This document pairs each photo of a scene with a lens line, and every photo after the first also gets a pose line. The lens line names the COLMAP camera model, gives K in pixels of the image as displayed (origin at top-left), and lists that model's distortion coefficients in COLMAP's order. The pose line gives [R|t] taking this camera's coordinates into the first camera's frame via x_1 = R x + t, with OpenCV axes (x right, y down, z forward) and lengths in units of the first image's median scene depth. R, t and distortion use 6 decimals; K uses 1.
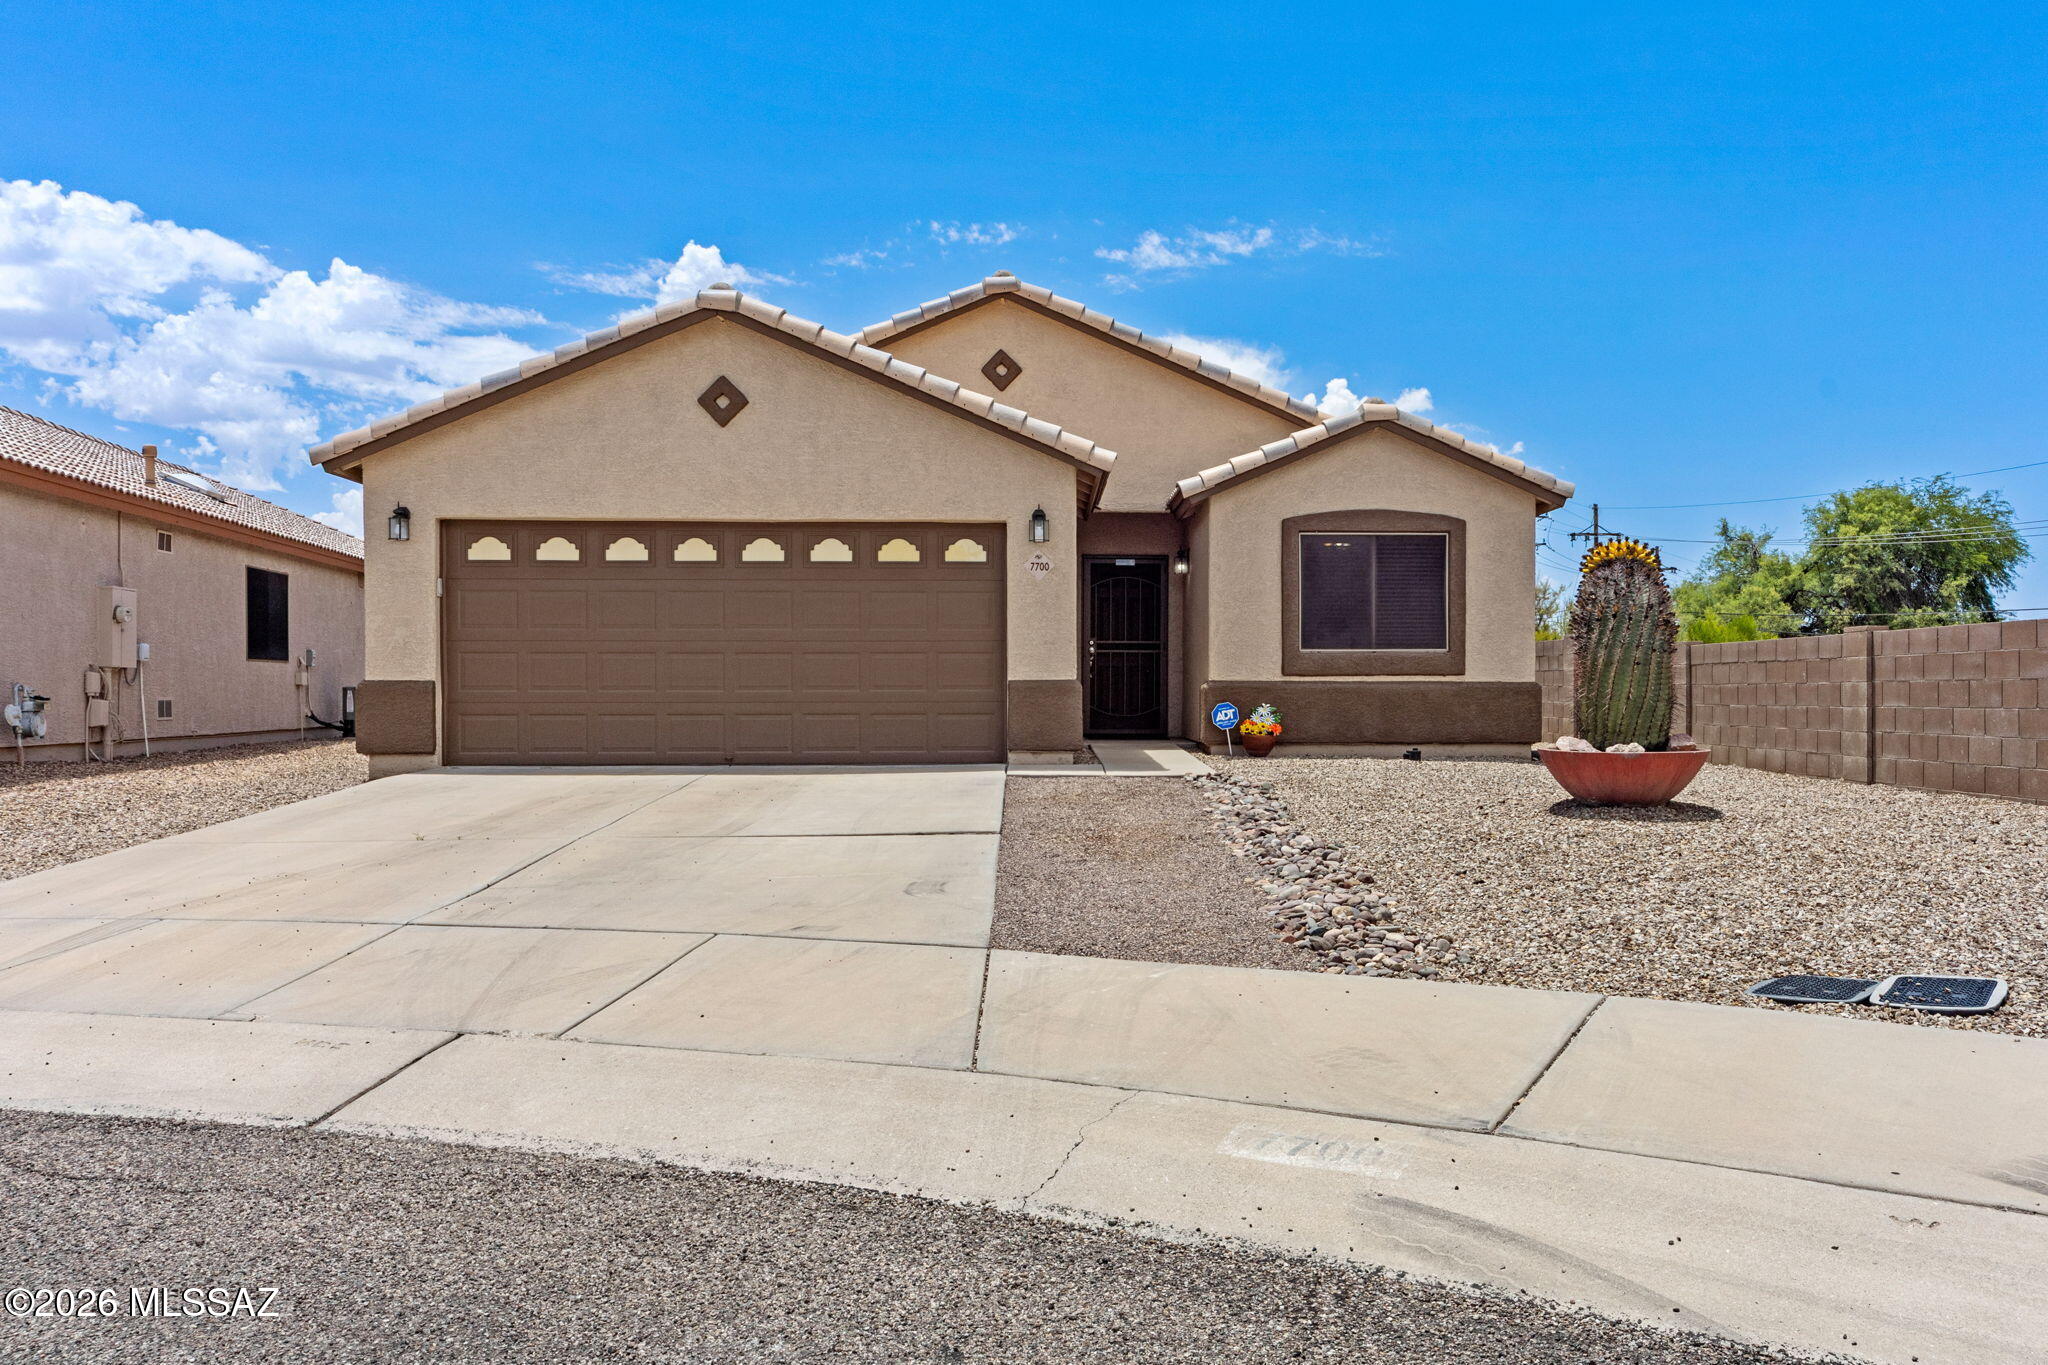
lens RADIAL K [[1546.9, 0, 1144.1], [0, 1546.9, 705.0], [0, 0, 1]] dist [0.005292, -0.001064]
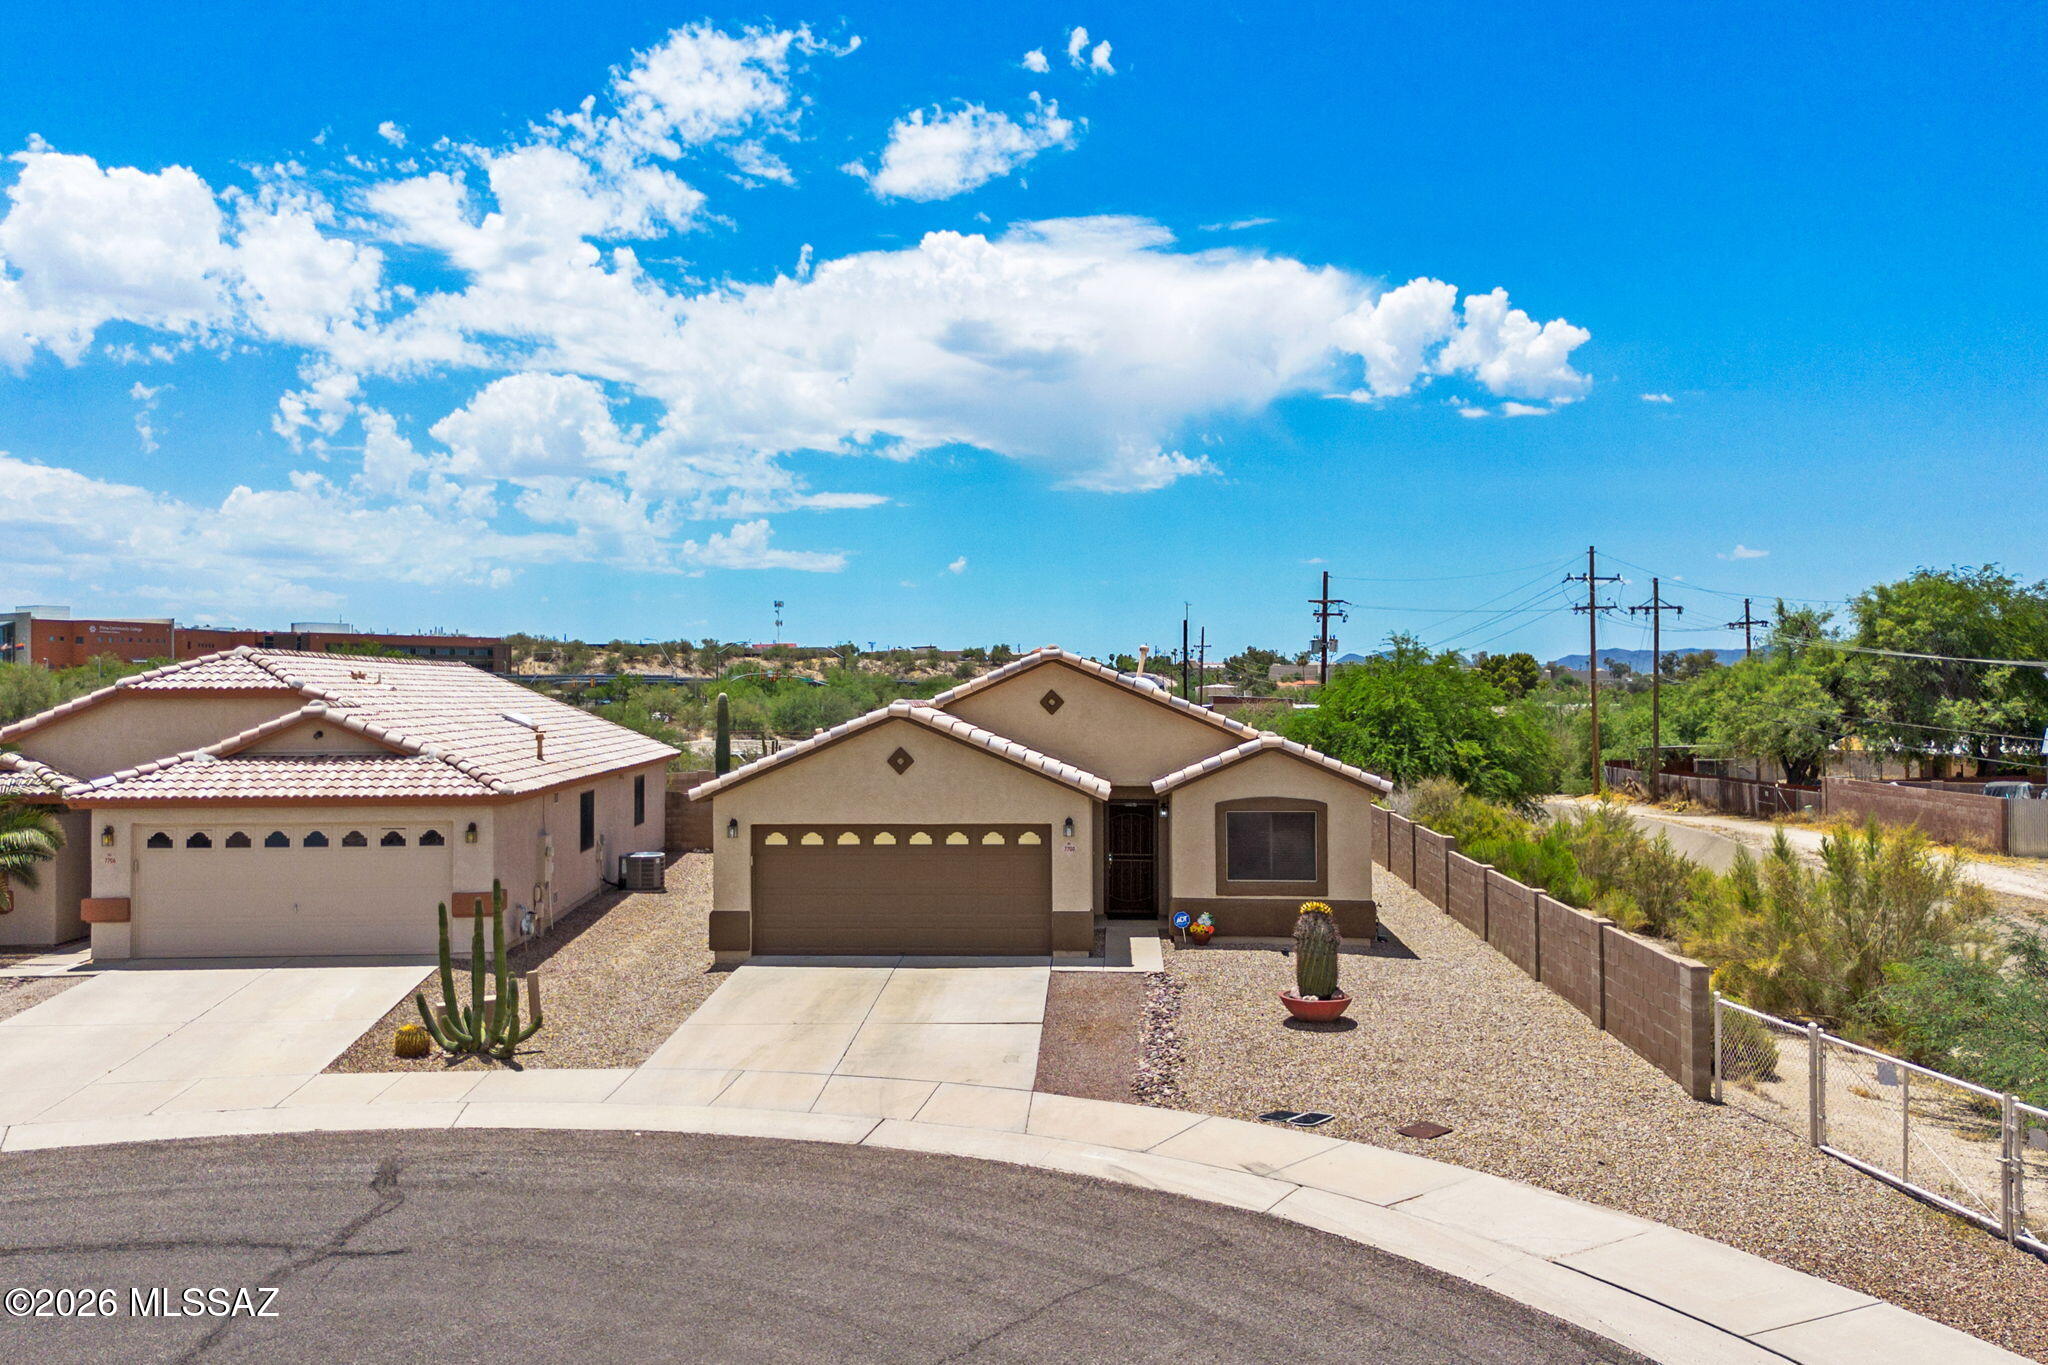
lens RADIAL K [[1739.8, 0, 1024.0], [0, 1739.8, 682.5], [0, 0, 1]] dist [0.112075, -0.159931]
pose [[0.992201, -0.002745, -0.124620, 0.135011], [0.001362, 0.999937, -0.011179, -0.261870], [0.124643, 0.010922, 0.992142, -1.042548]]
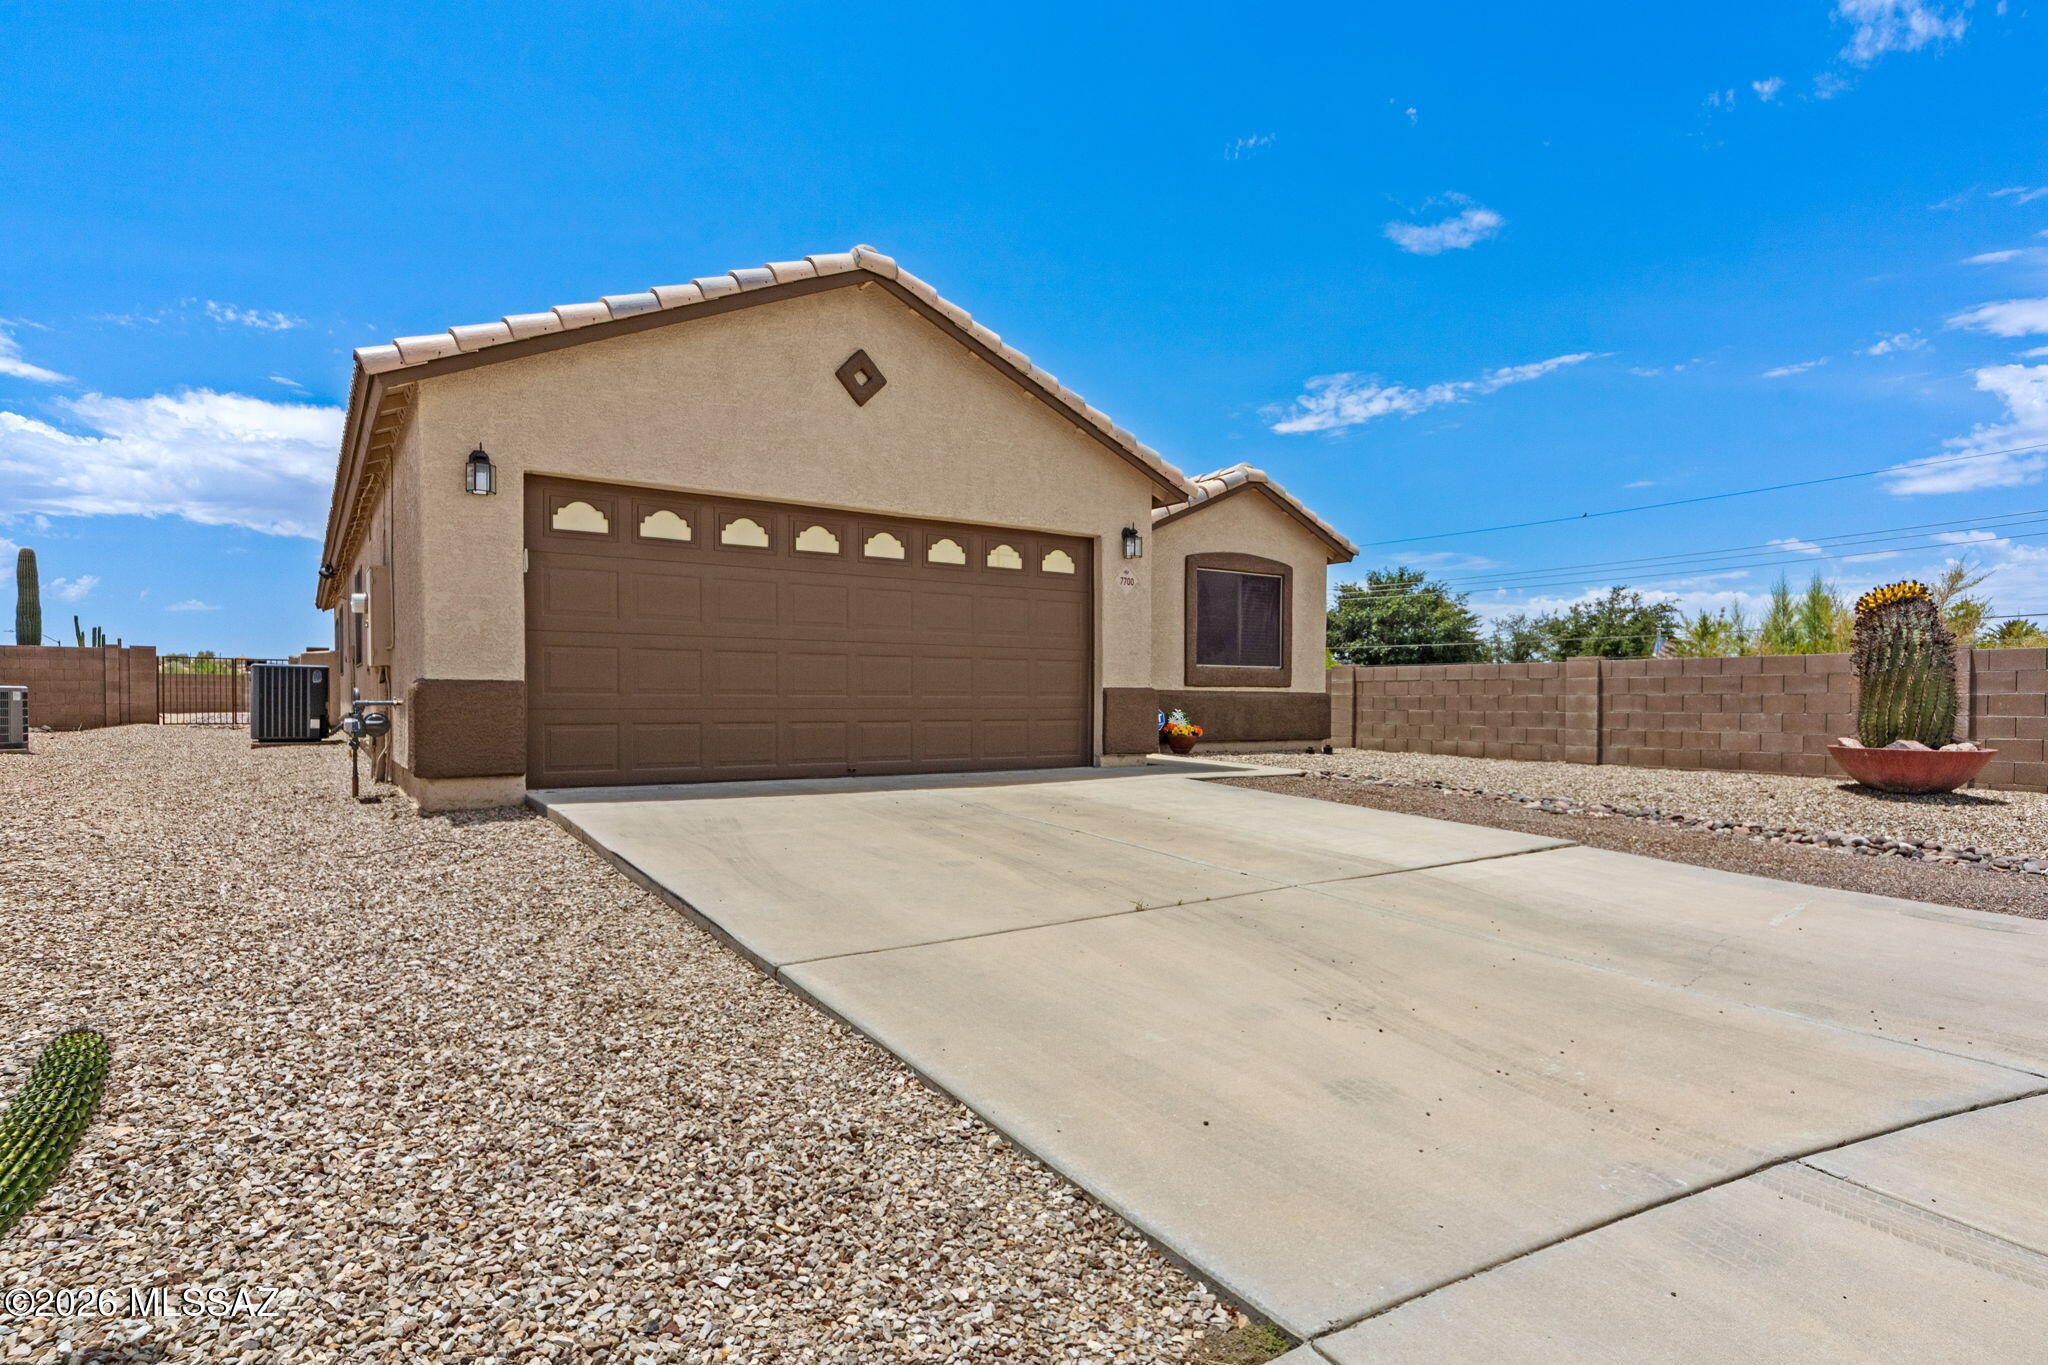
lens RADIAL K [[1047.9, 0, 1017.3], [0, 1047.9, 726.0], [0, 0, 1]] dist [-0.007040, -0.000492]
pose [[0.862333, -0.007879, 0.506279, -0.495738], [-0.001660, 0.999830, 0.018388, -0.002969], [-0.506338, -0.016698, 0.862173, 0.411069]]
